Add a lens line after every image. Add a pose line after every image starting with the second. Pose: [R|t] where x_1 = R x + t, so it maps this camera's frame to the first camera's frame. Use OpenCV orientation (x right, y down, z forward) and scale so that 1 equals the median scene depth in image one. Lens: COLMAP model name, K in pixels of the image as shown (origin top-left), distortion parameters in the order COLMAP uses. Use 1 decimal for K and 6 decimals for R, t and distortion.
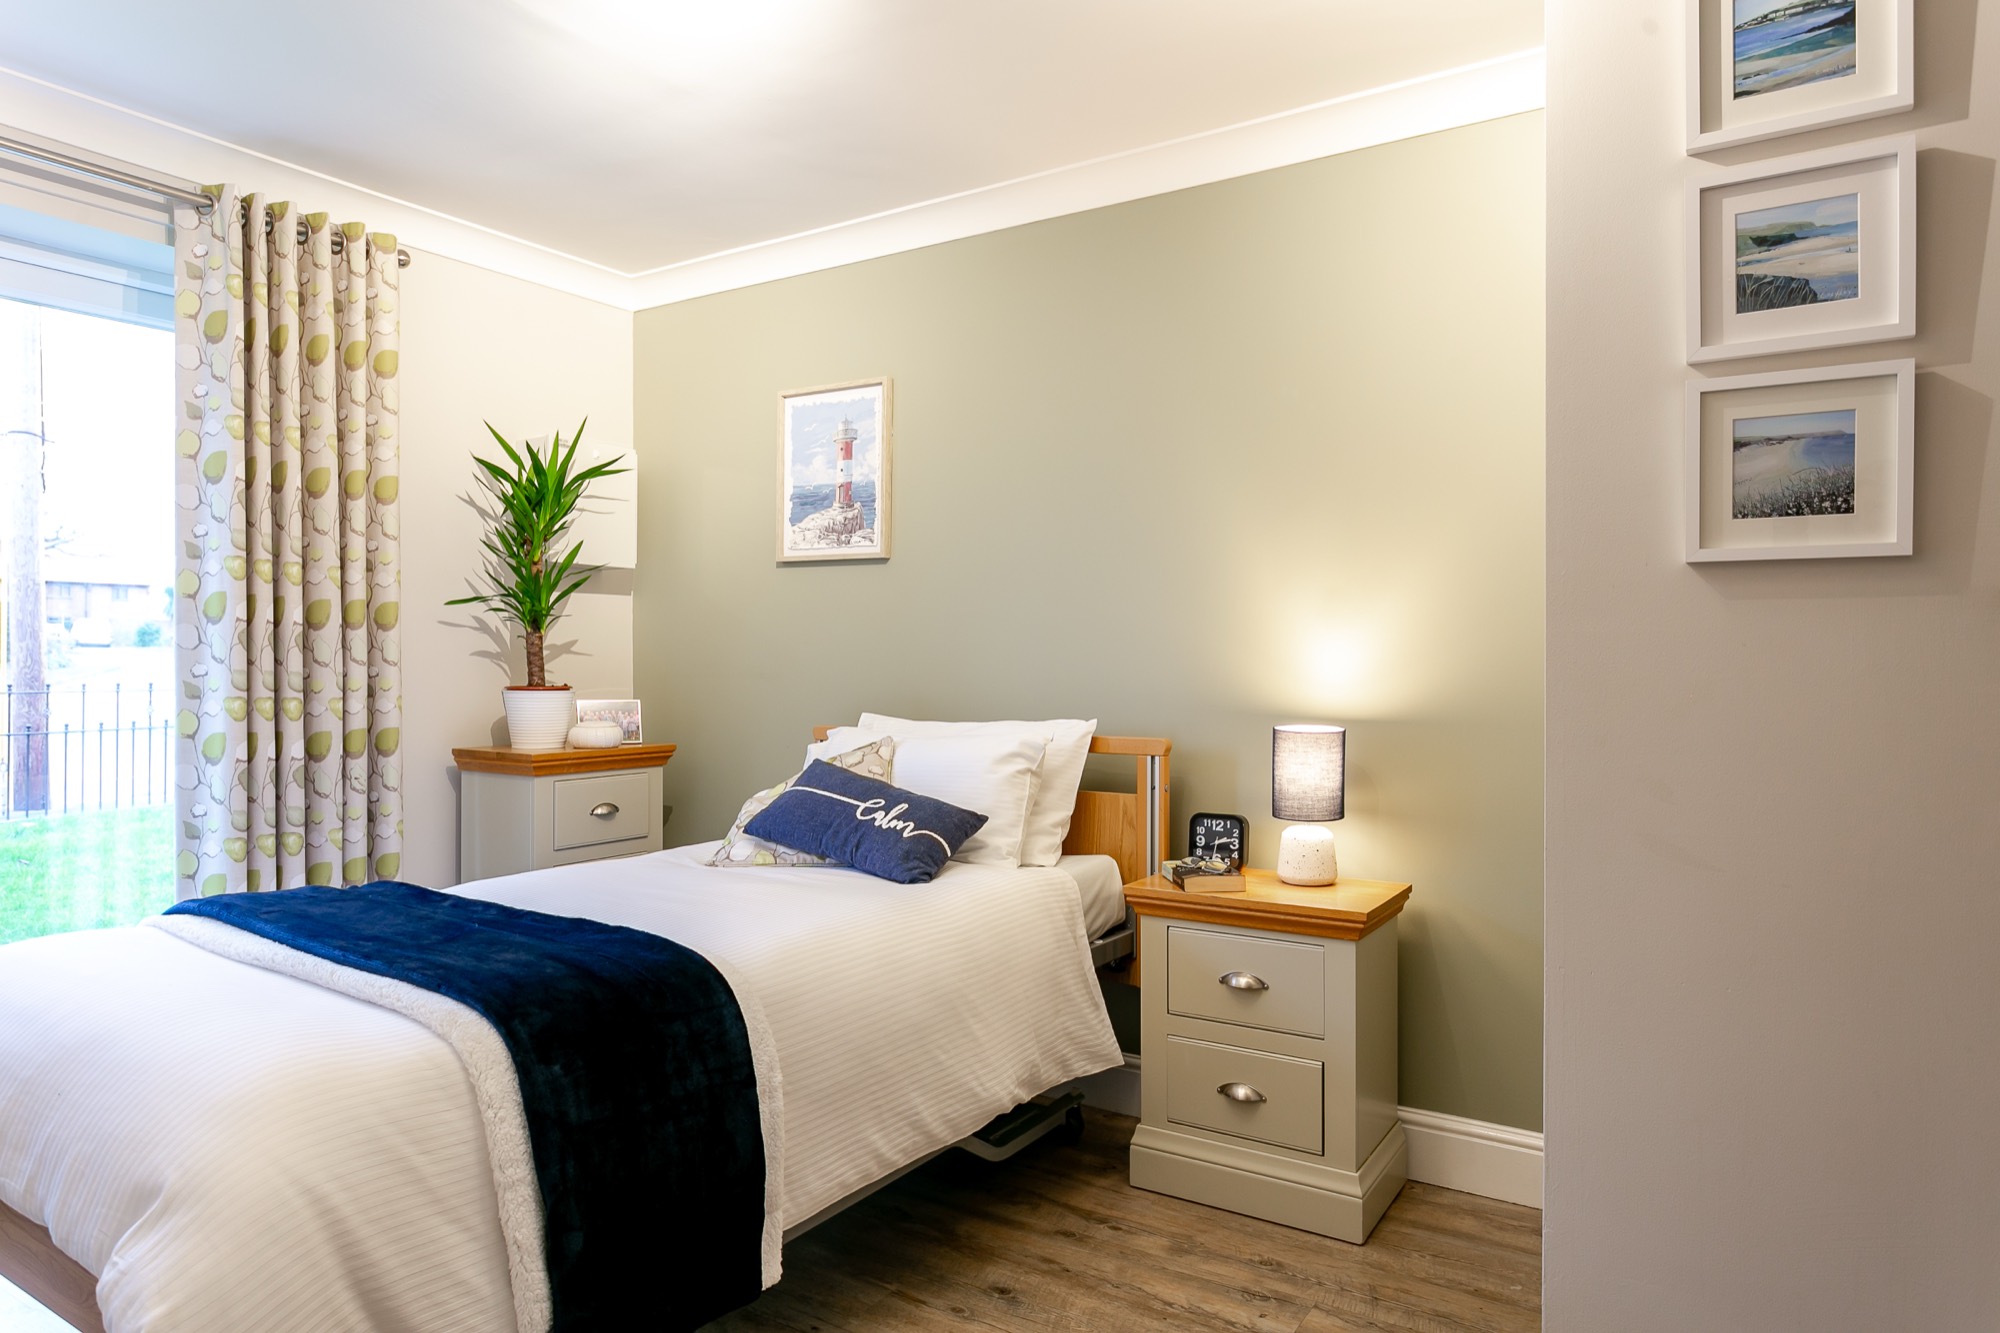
lens RADIAL K [[1268.2, 0, 963.6], [0, 1268.2, 669.2], [0, 0, 1]] dist [-0.010092, 0.007294]
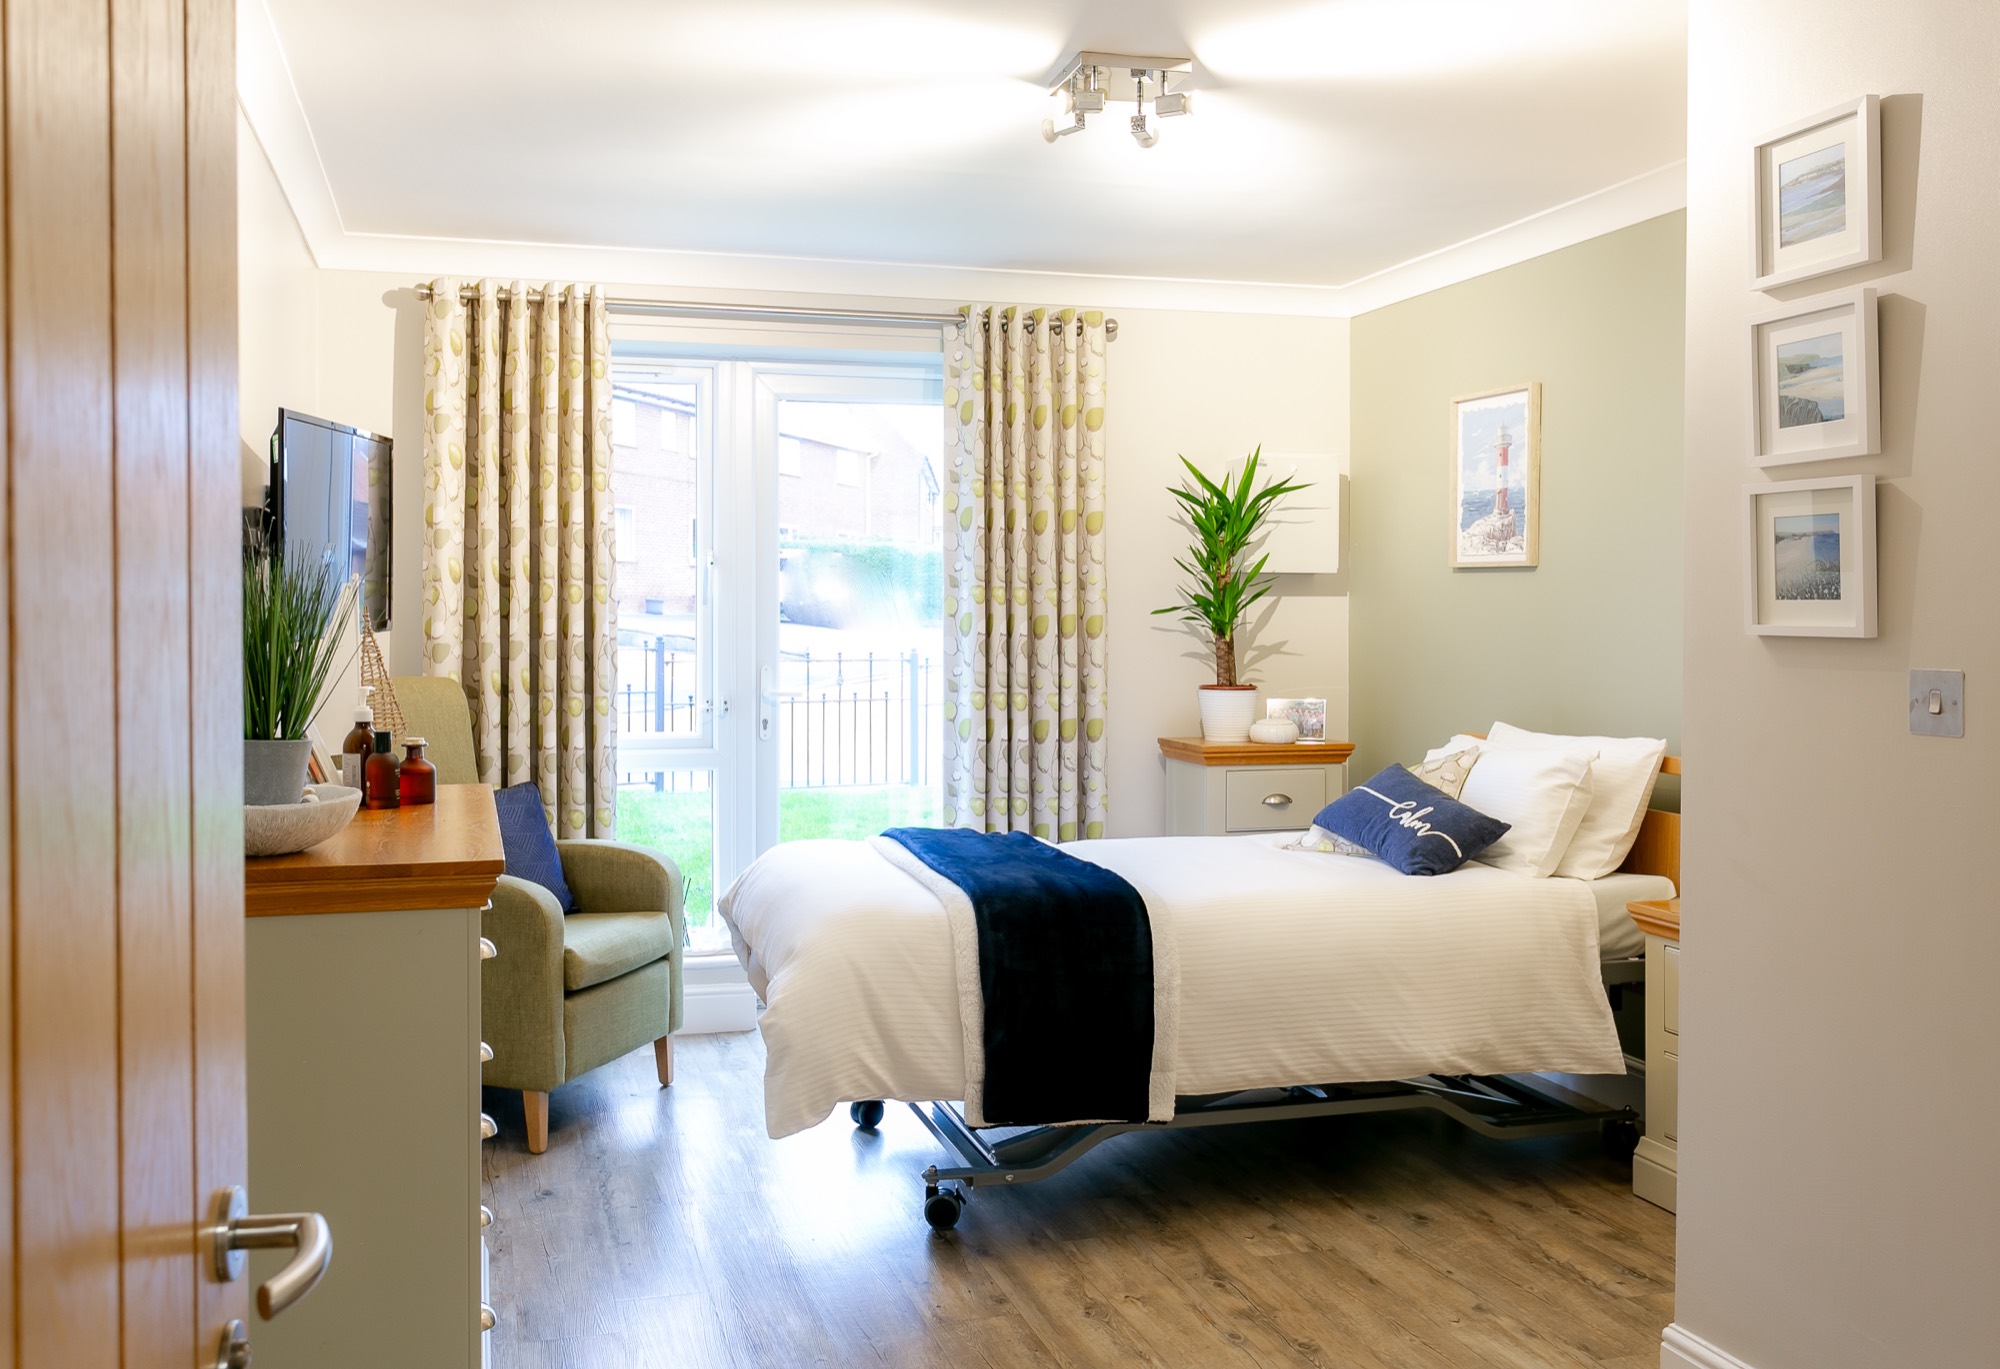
lens RADIAL K [[1782.8, 0, 907.3], [0, 1782.8, 682.3], [0, 0, 1]] dist [0.020293, 0.020026]
pose [[0.746744, 0.025979, -0.664604, 0.632947], [-0.004016, 0.999395, 0.034554, -0.054228], [0.665100, -0.023134, 0.746396, -0.459406]]
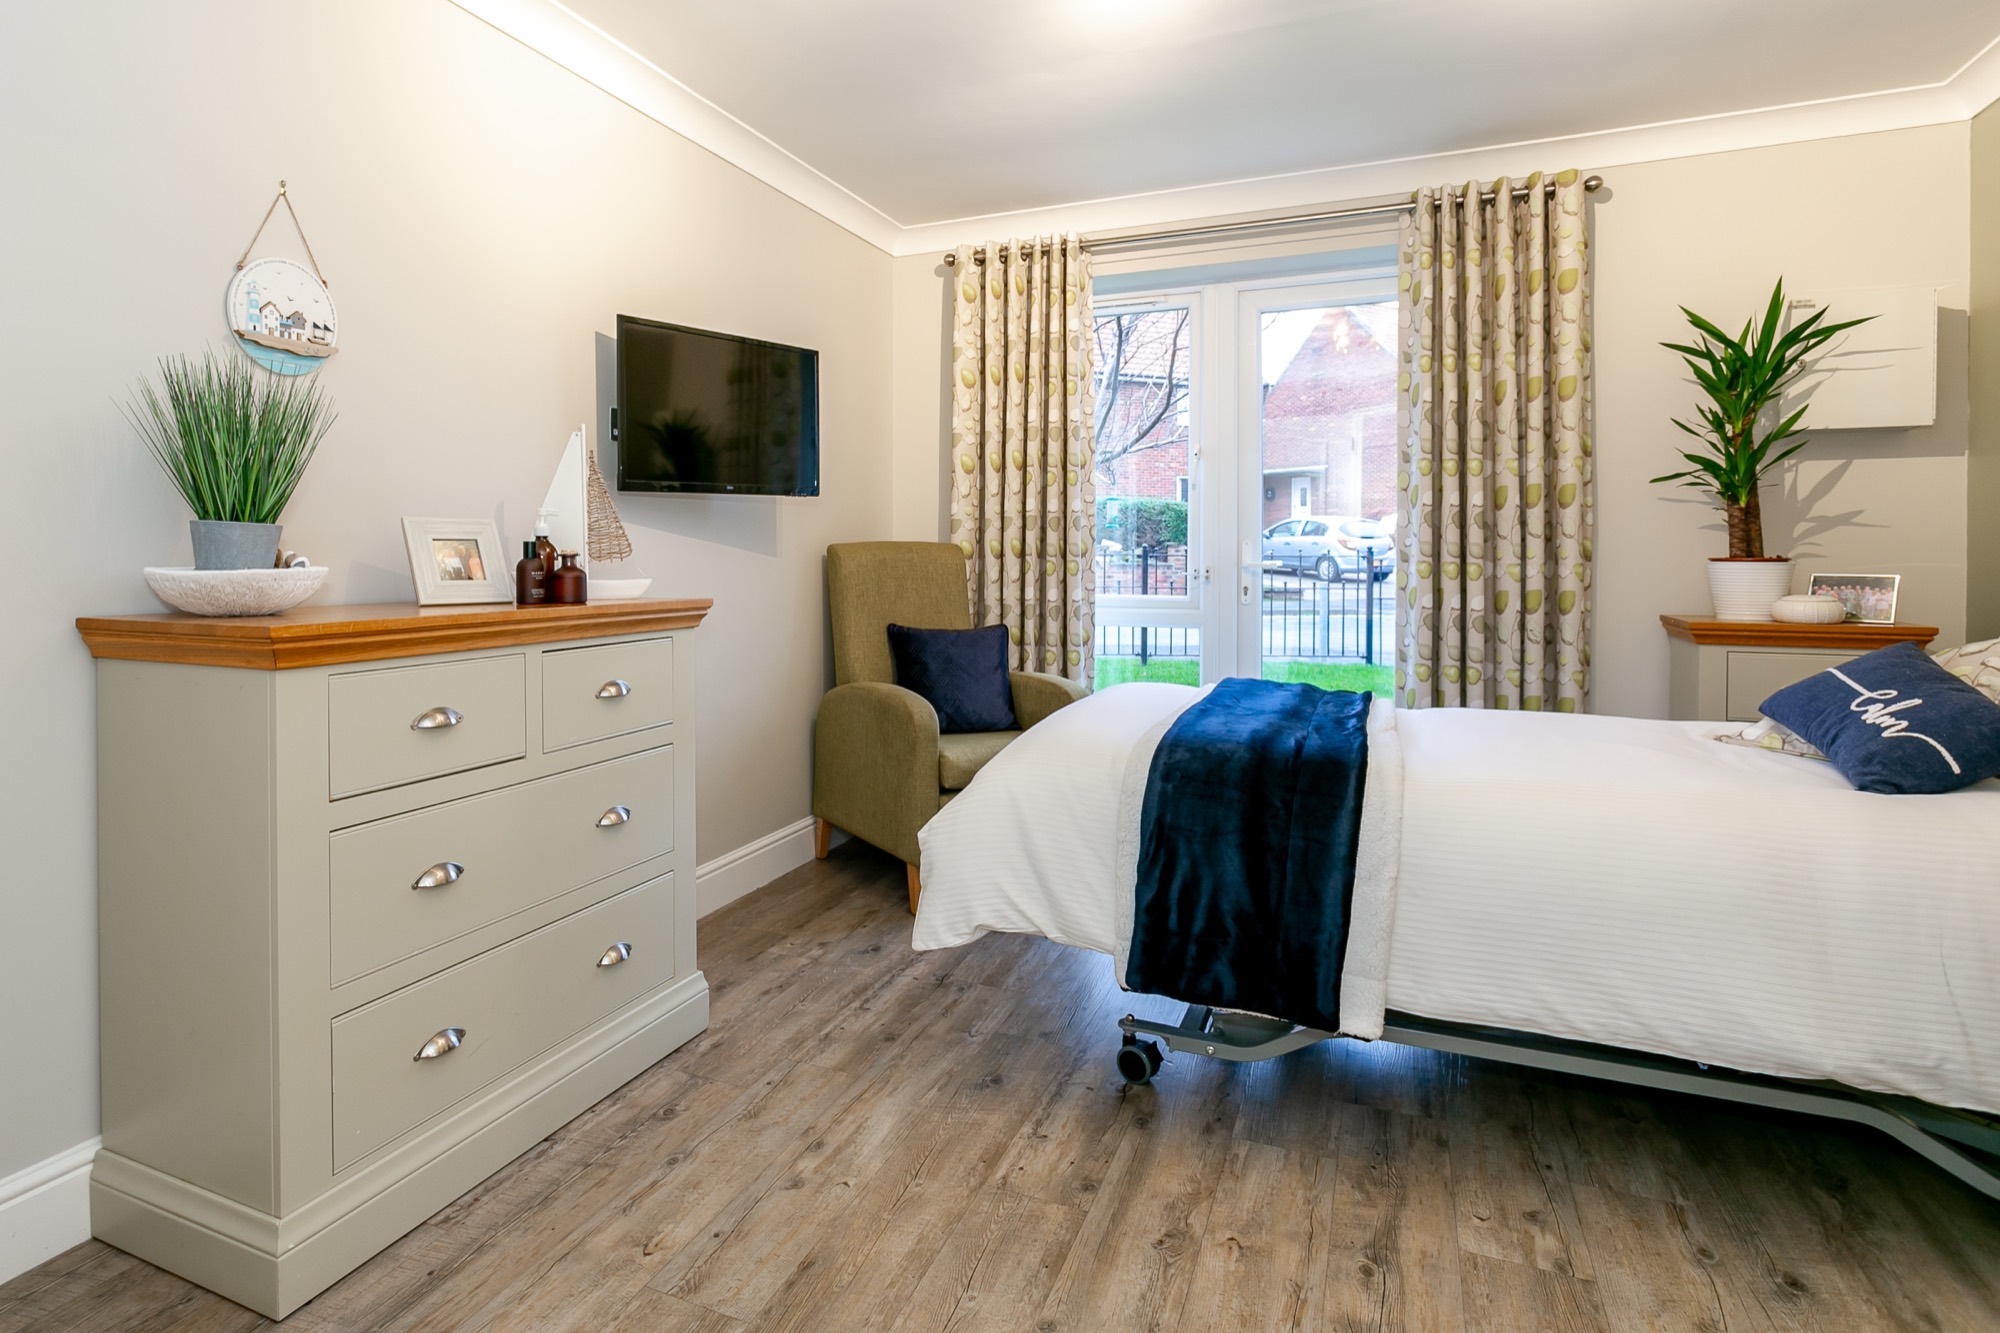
lens RADIAL K [[1074.7, 0, 876.1], [0, 1074.7, 577.5], [0, 0, 1]] dist [-0.002510, 0.002752]
pose [[0.142650, 0.020882, -0.989553, 0.510144], [-0.006833, 0.999774, 0.020112, 0.020800], [0.989750, 0.003893, 0.142761, 0.255160]]
